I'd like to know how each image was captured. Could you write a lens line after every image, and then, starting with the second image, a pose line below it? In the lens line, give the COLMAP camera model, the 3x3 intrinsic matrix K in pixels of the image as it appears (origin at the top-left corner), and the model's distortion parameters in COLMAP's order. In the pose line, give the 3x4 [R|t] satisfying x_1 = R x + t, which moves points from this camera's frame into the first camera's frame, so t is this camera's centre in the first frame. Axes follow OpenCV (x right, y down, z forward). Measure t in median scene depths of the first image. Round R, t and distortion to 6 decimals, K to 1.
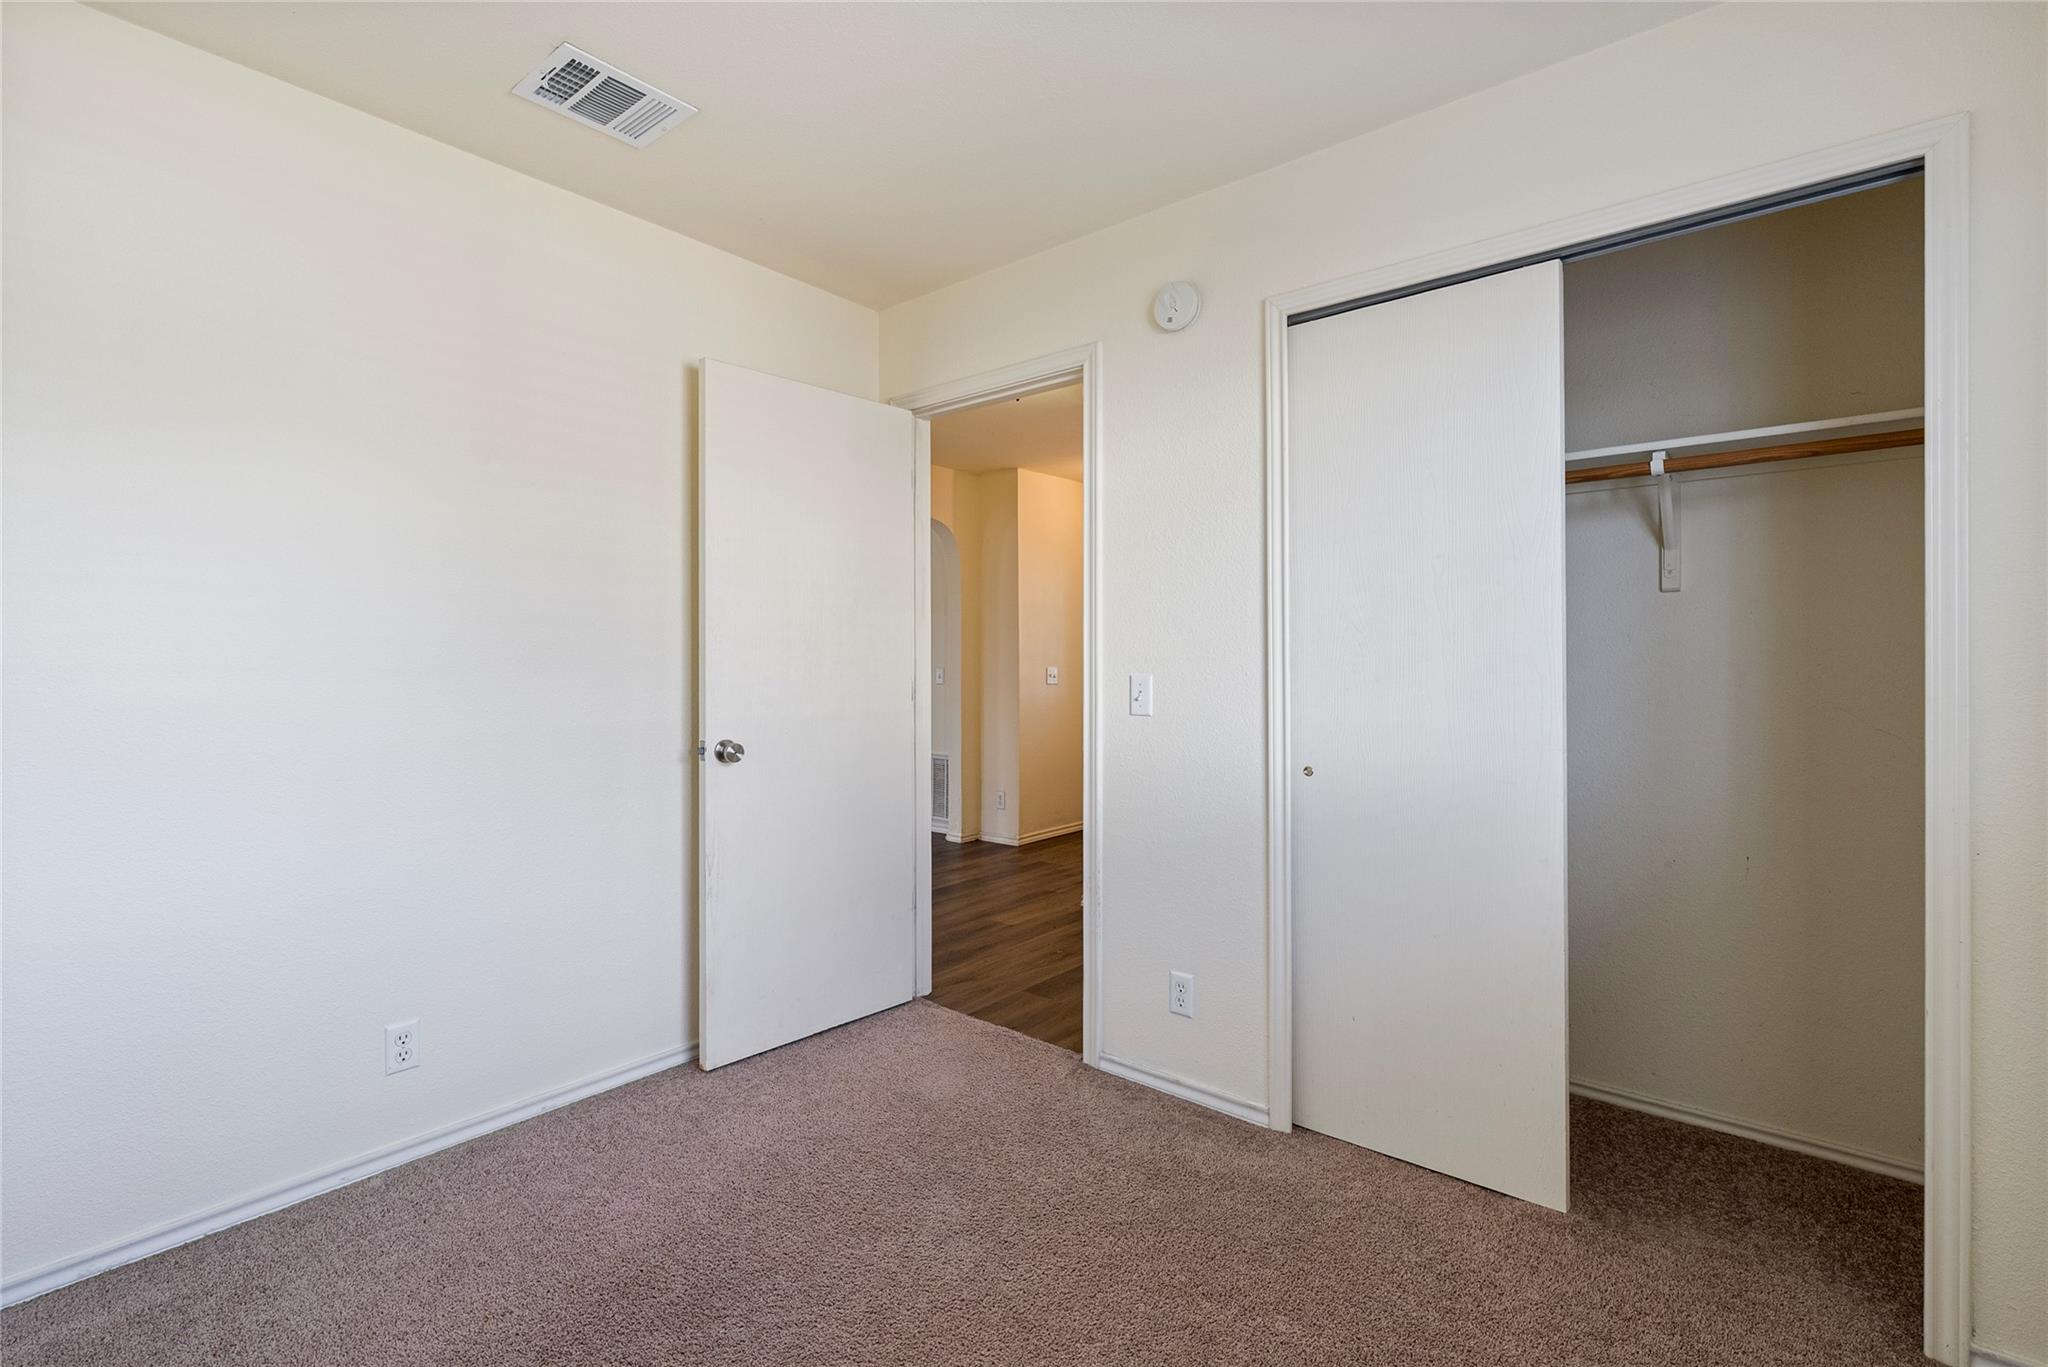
lens RADIAL K [[885.9, 0, 1015.8], [0, 885.9, 657.8], [0, 0, 1]] dist [0.002472, 0.000448]
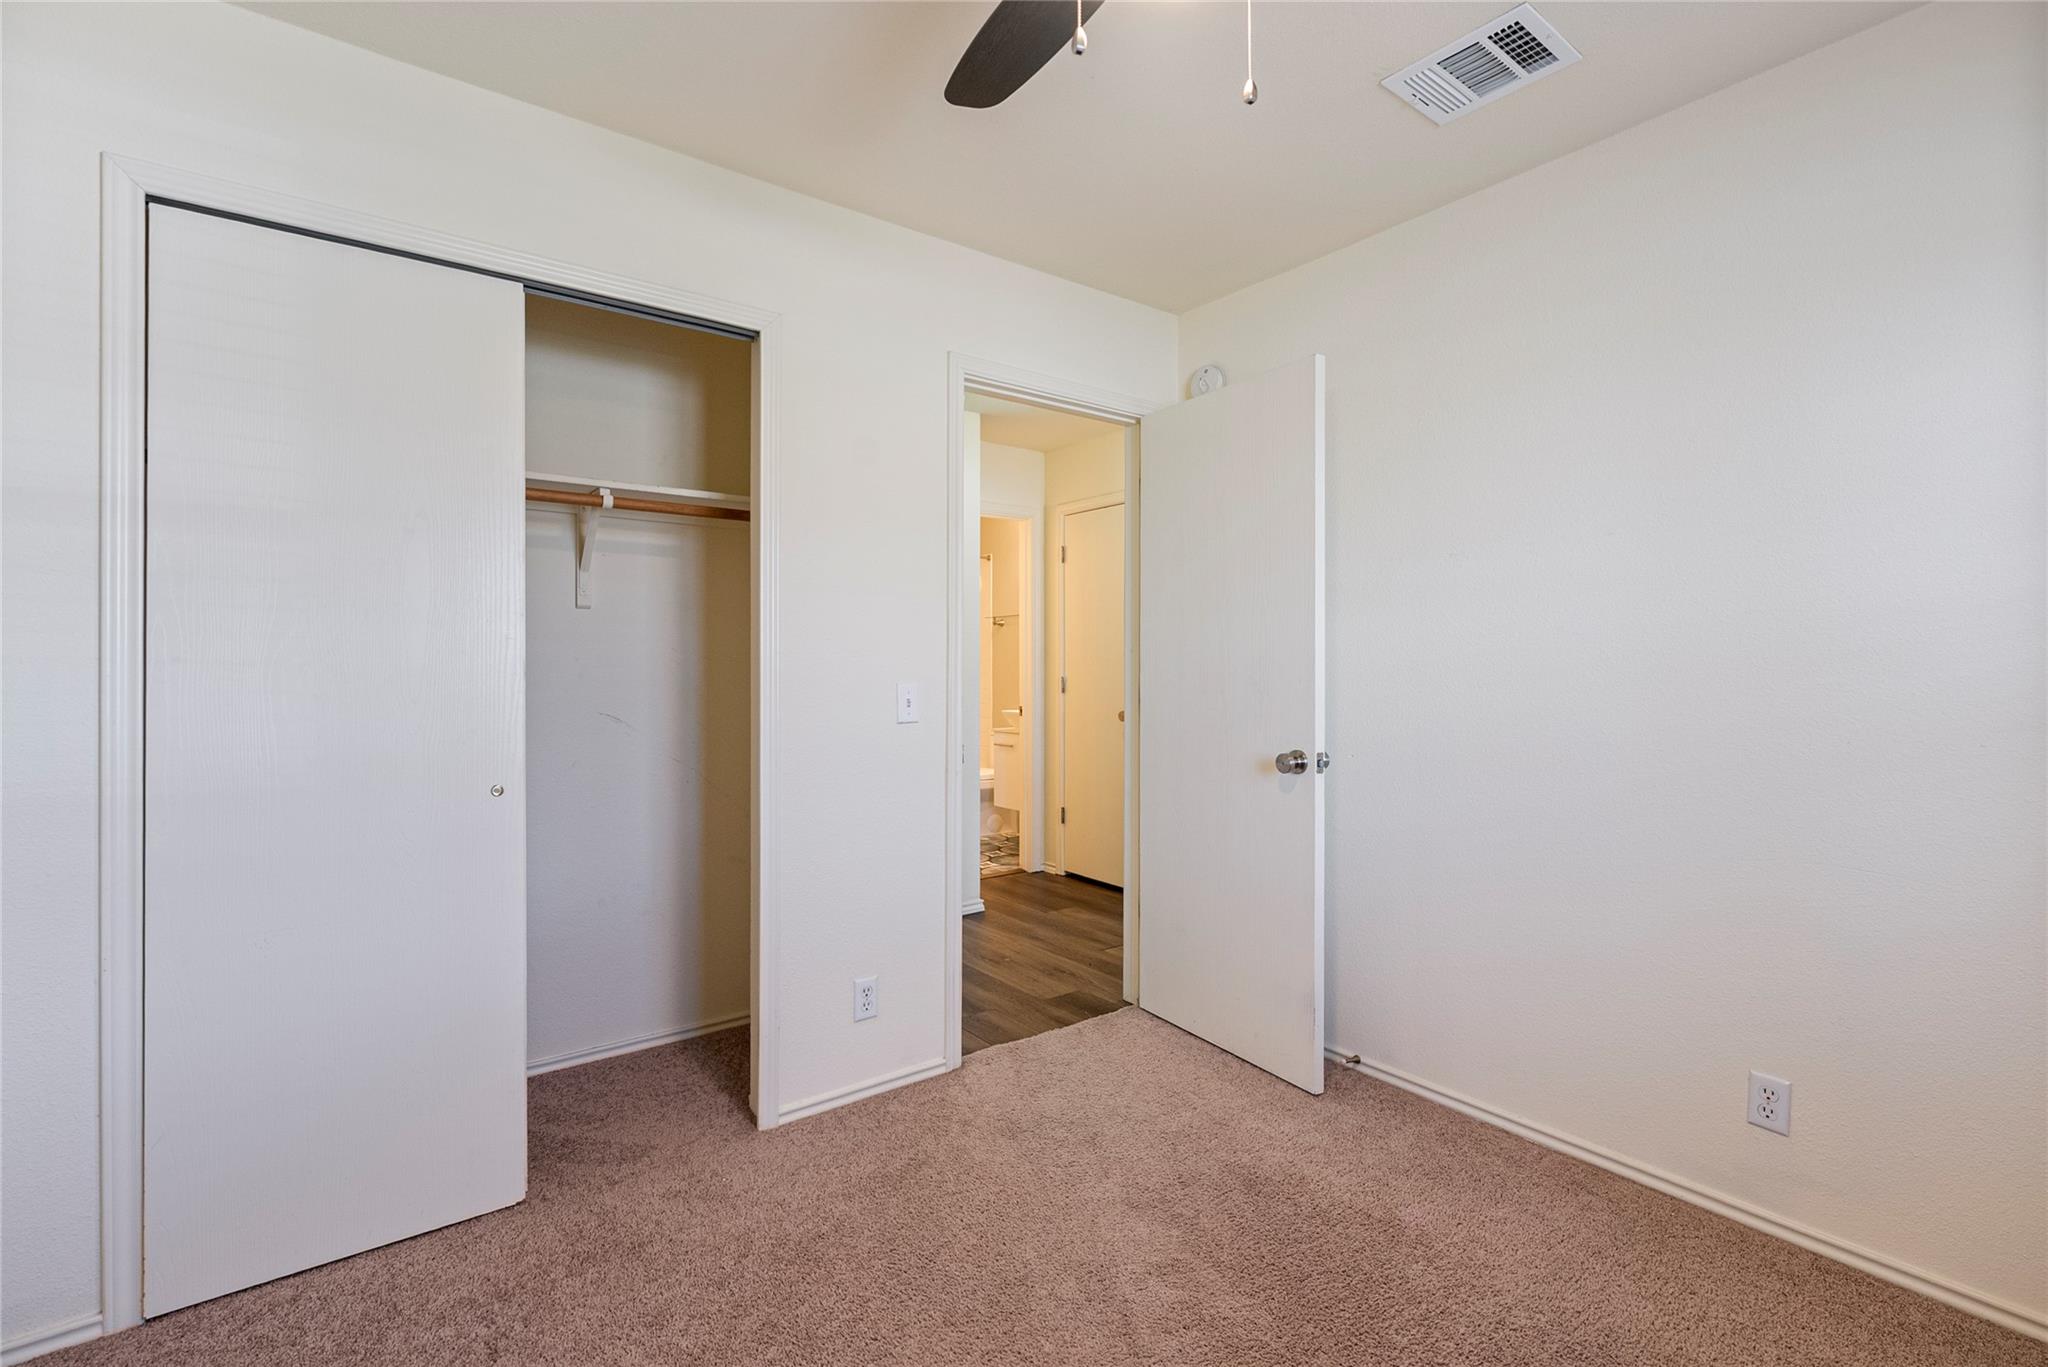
lens RADIAL K [[885.9, 0, 1015.8], [0, 885.9, 657.8], [0, 0, 1]] dist [0.002472, 0.000448]
pose [[0.207059, -0.000745, 0.978328, -0.305486], [0.000439, 1.000000, 0.000668, -0.010121], [-0.978328, 0.000291, 0.207059, 0.229273]]
